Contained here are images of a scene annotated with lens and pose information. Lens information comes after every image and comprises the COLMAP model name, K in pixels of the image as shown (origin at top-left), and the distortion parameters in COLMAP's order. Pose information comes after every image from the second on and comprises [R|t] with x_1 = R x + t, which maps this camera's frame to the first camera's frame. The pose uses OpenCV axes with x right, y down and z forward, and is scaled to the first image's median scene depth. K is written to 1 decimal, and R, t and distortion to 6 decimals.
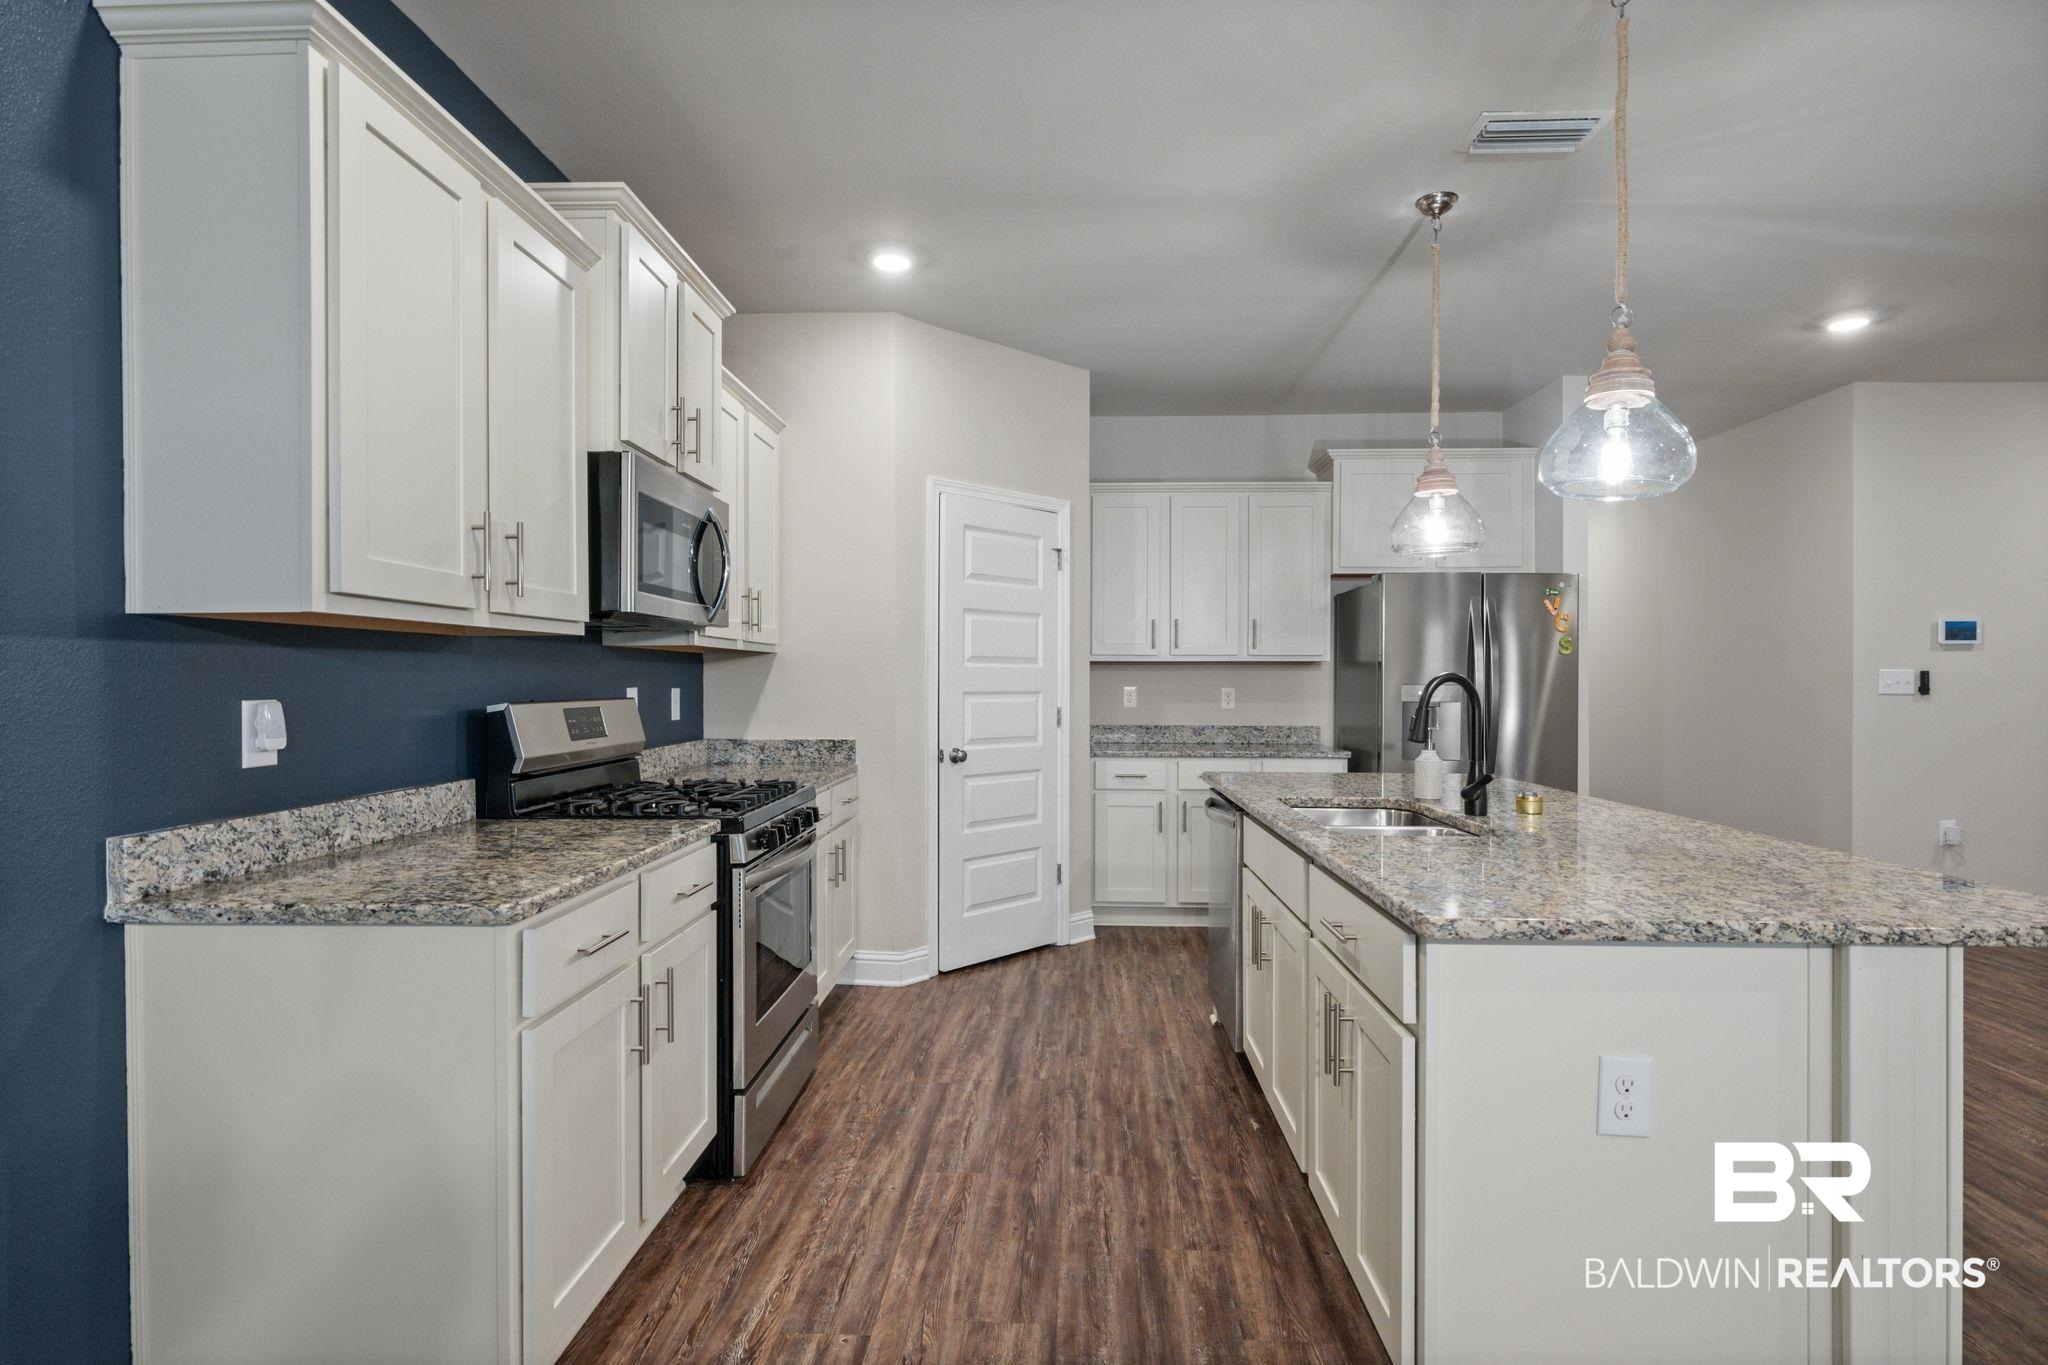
lens RADIAL K [[1011.2, 0, 1024.1], [0, 1011.2, 685.3], [0, 0, 1]] dist [0.003258, 0.000263]
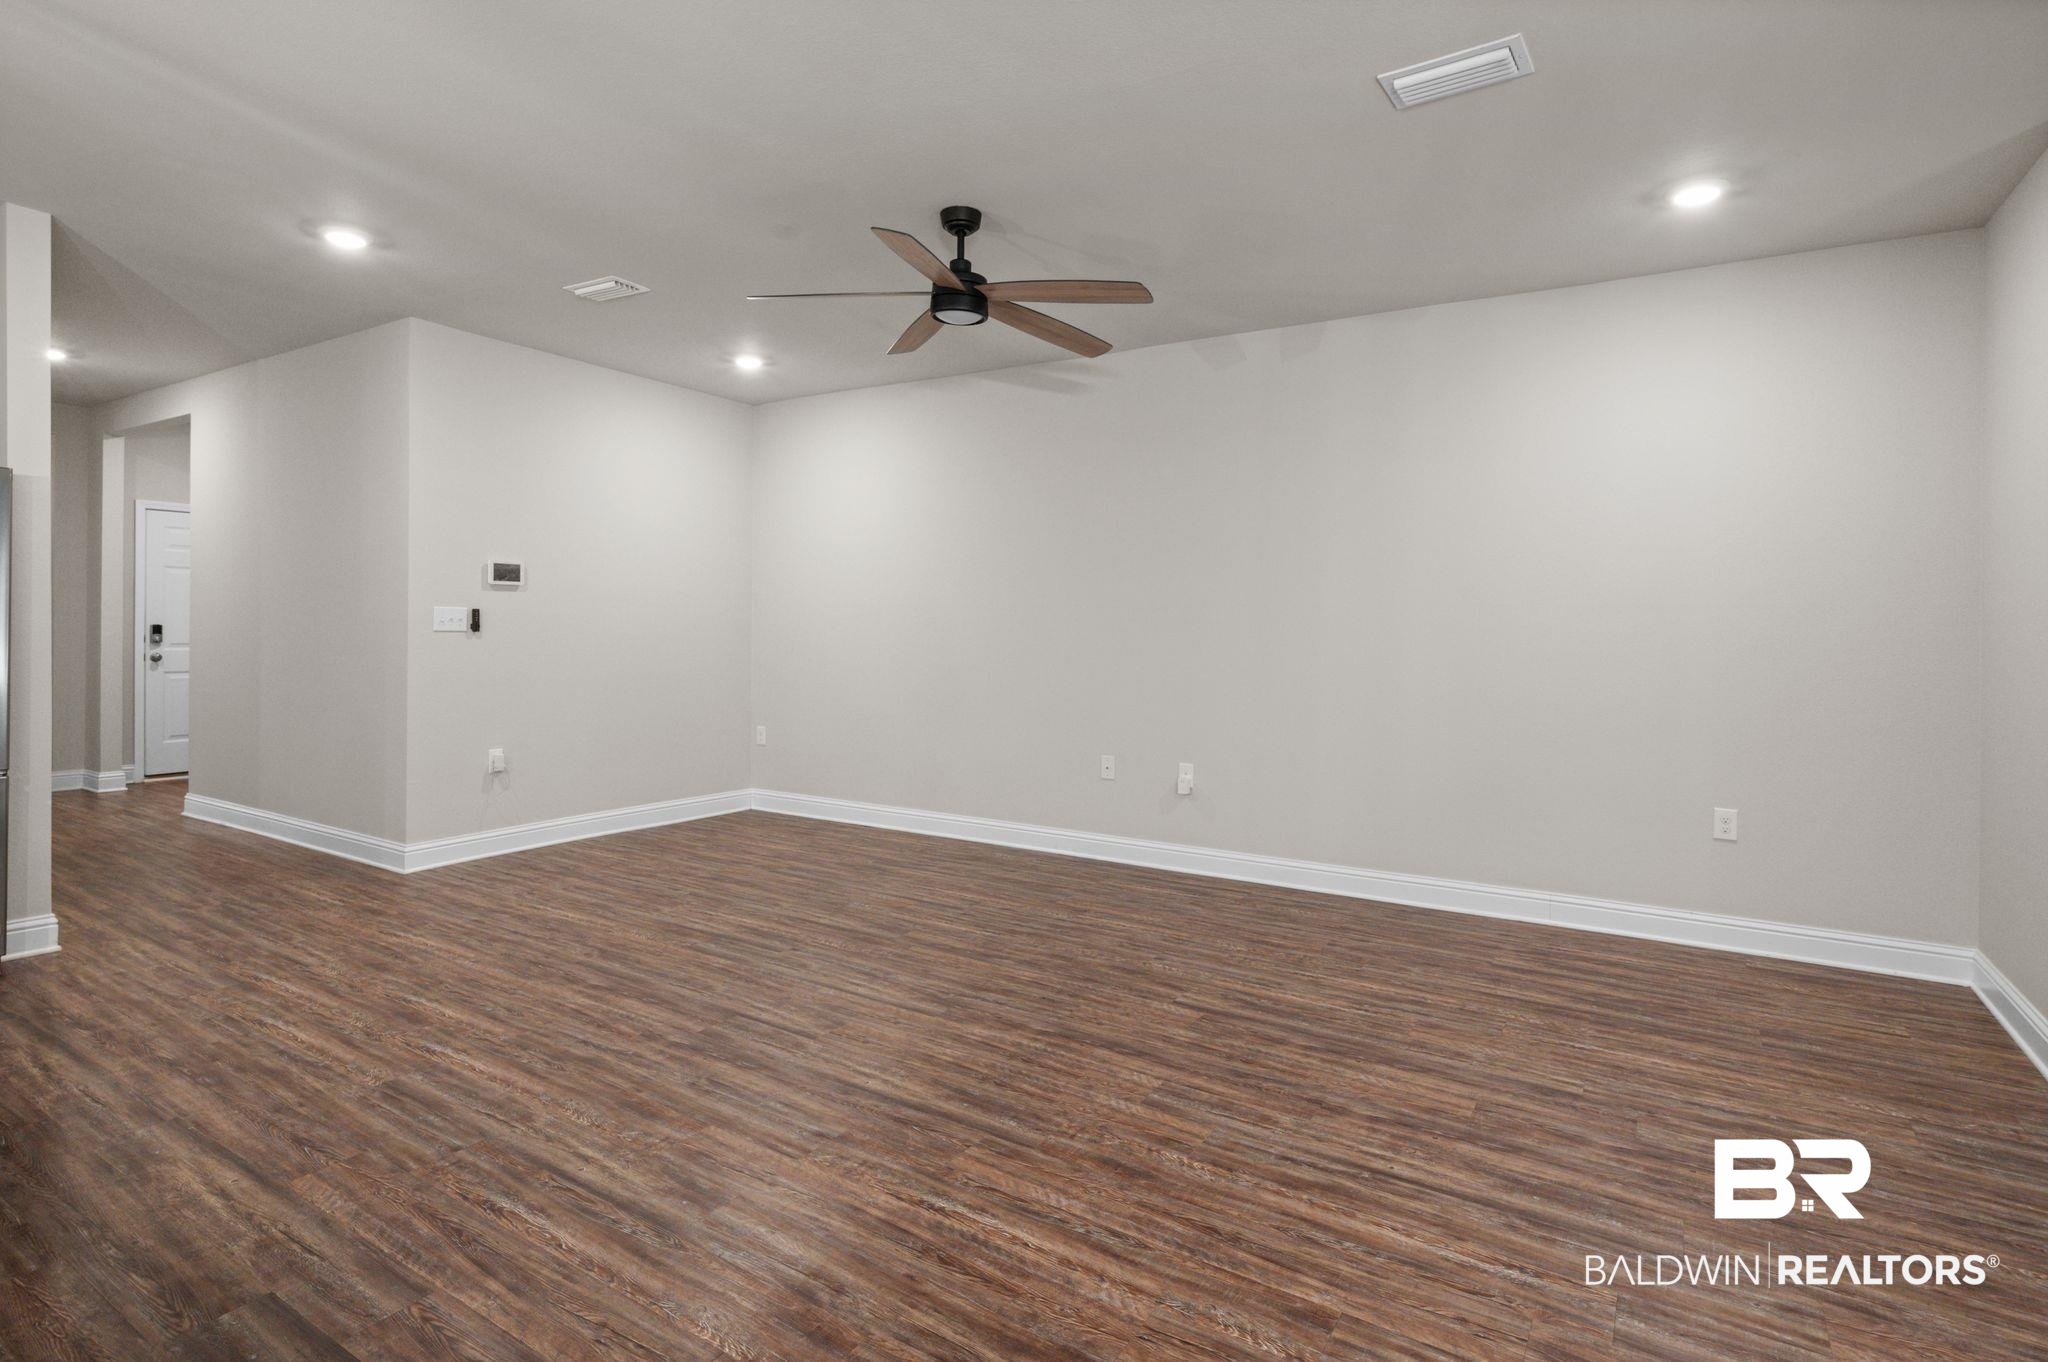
lens RADIAL K [[1034.0, 0, 1010.8], [0, 1034.0, 633.6], [0, 0, 1]] dist [-0.000548, -0.000332]
pose [[0.505972, 0.000377, 0.862550, 0.382874], [-0.008138, 0.999957, 0.004337, 0.003164], [-0.862512, -0.009214, 0.505953, -0.035001]]
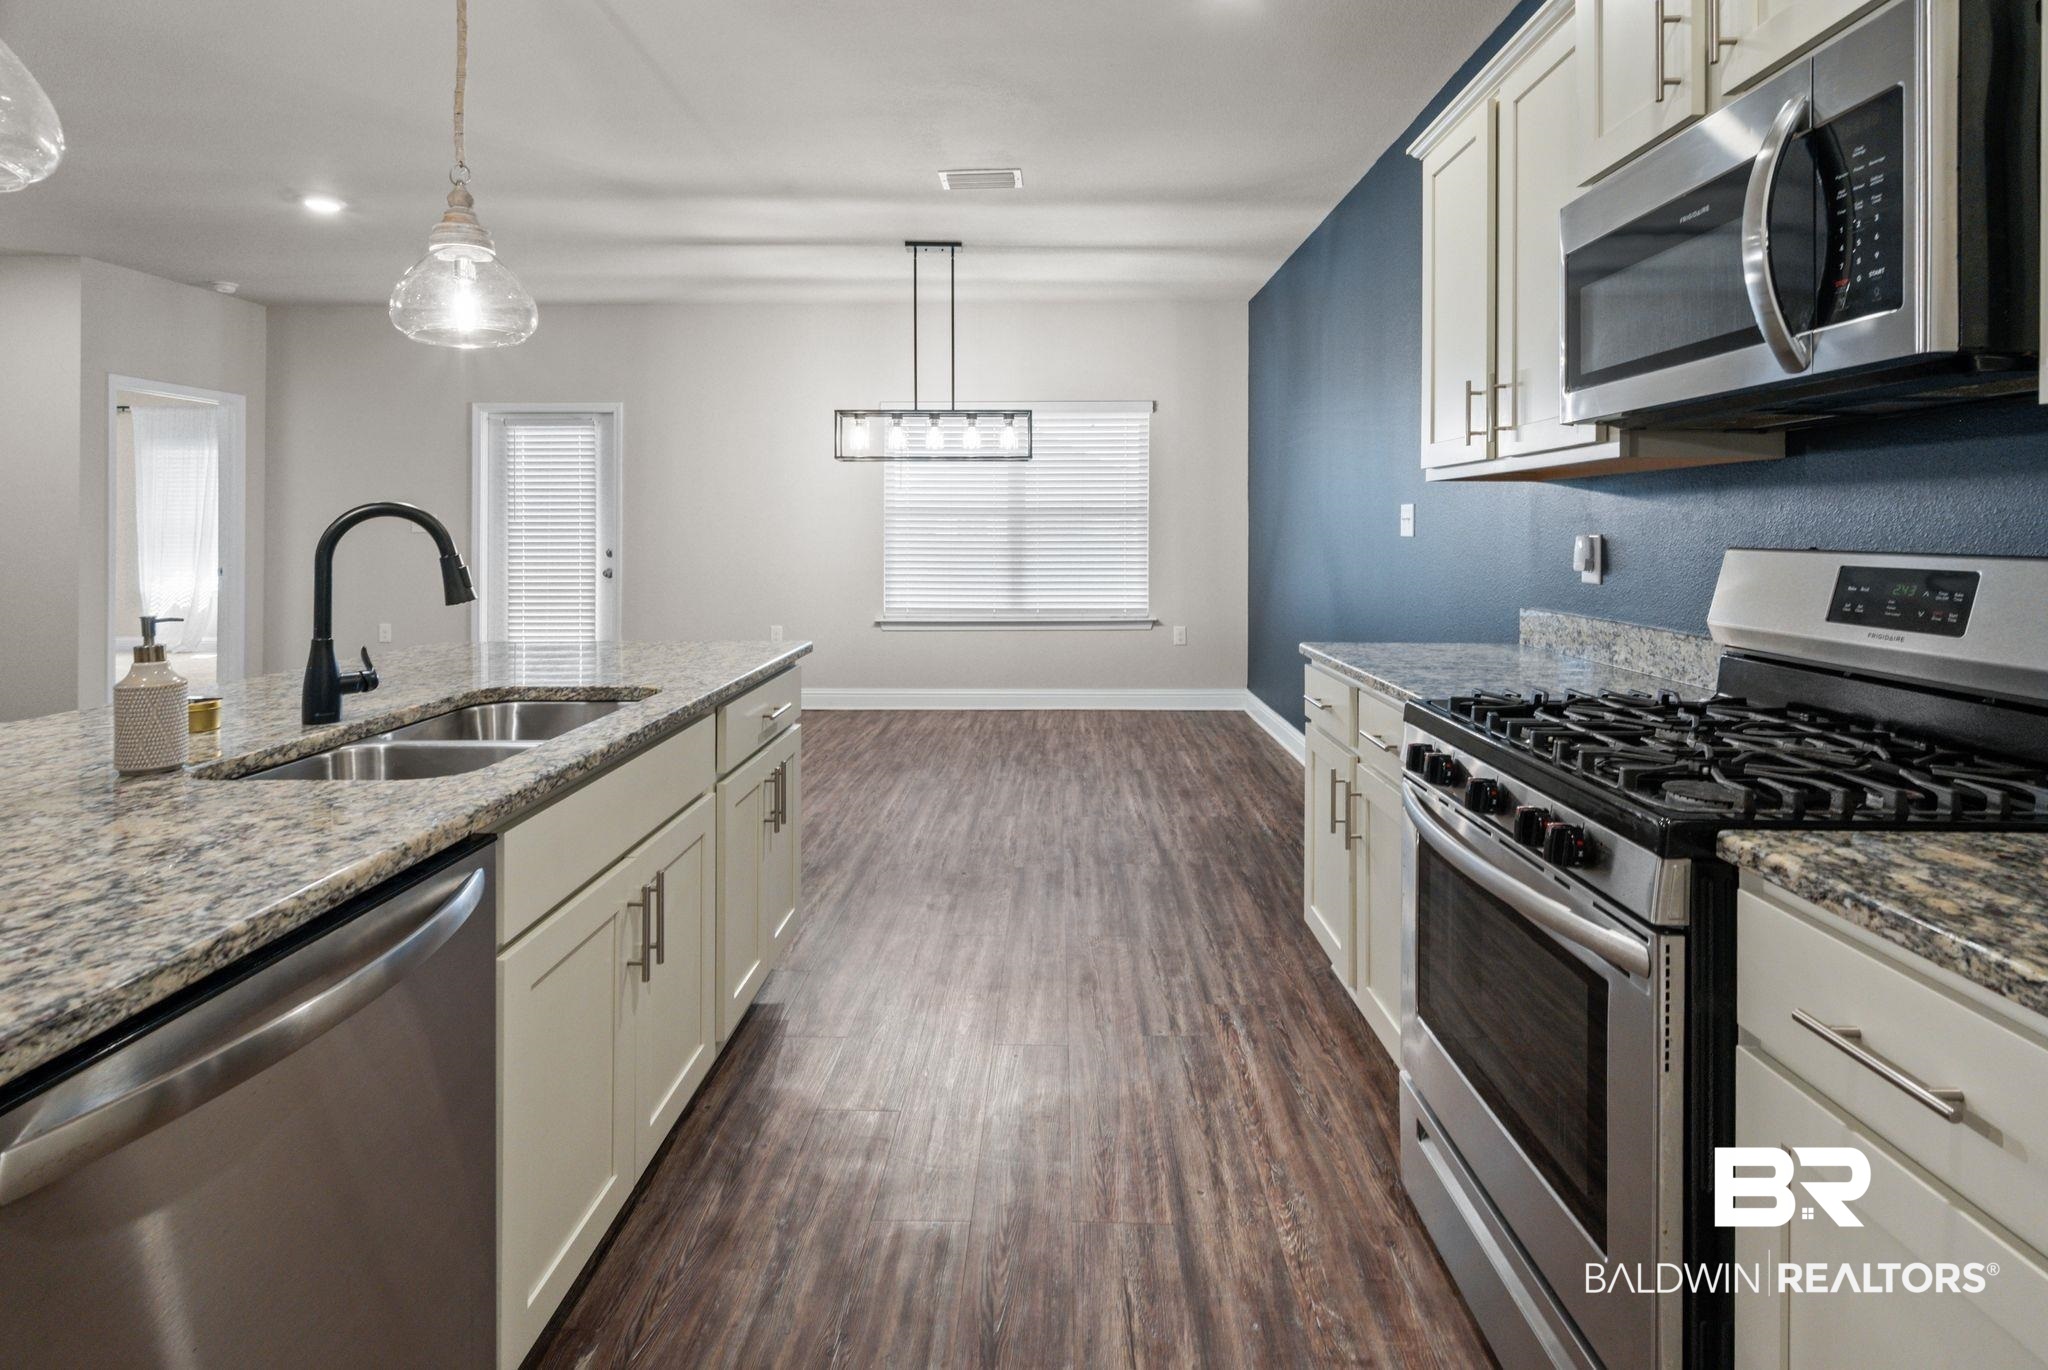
lens RADIAL K [[971.6, 0, 1034.2], [0, 971.6, 528.7], [0, 0, 1]] dist [0.000643, 0.000530]
pose [[-0.999688, -0.002015, -0.024892, 0.009619], [-0.002140, 0.999985, 0.004990, 0.001764], [0.024881, 0.005042, -0.999678, 1.331374]]
